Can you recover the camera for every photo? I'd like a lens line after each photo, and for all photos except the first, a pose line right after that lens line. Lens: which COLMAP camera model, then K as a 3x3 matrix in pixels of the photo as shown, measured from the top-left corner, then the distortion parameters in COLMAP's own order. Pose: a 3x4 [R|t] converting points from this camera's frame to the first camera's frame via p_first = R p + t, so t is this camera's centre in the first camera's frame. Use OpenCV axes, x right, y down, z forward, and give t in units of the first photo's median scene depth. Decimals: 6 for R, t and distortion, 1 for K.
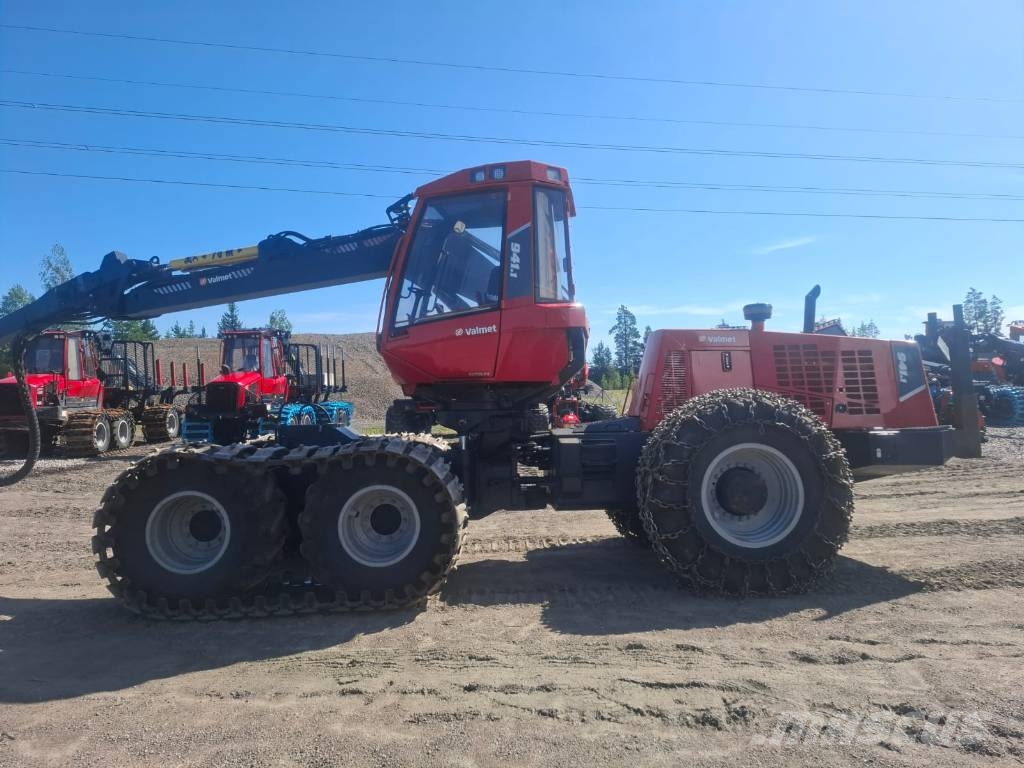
lens RADIAL K [[710.1, 0, 512.0], [0, 710.1, 384.0], [0, 0, 1]] dist [0.077816, -0.060347]
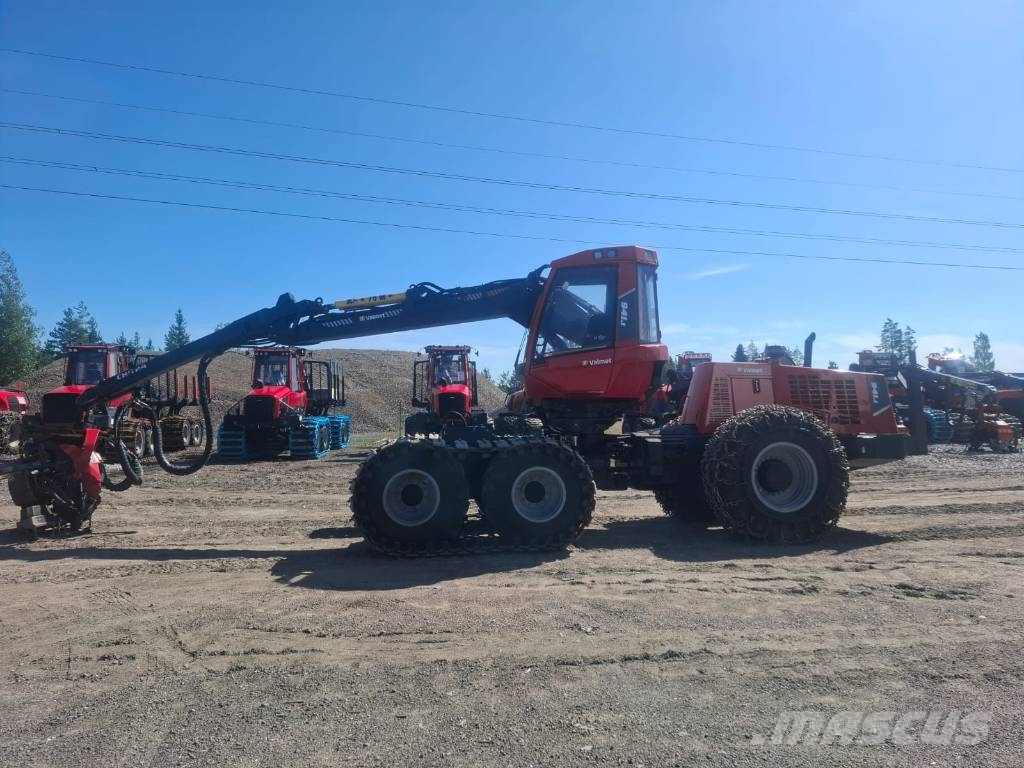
lens RADIAL K [[700.4, 0, 515.4], [0, 700.4, 382.3], [0, 0, 1]] dist [0.071631, -0.061849]
pose [[0.996483, 0.017535, 0.081939, -0.314296], [-0.015278, 0.999489, -0.028092, 0.008234], [-0.082390, 0.026742, 0.996241, -0.382573]]
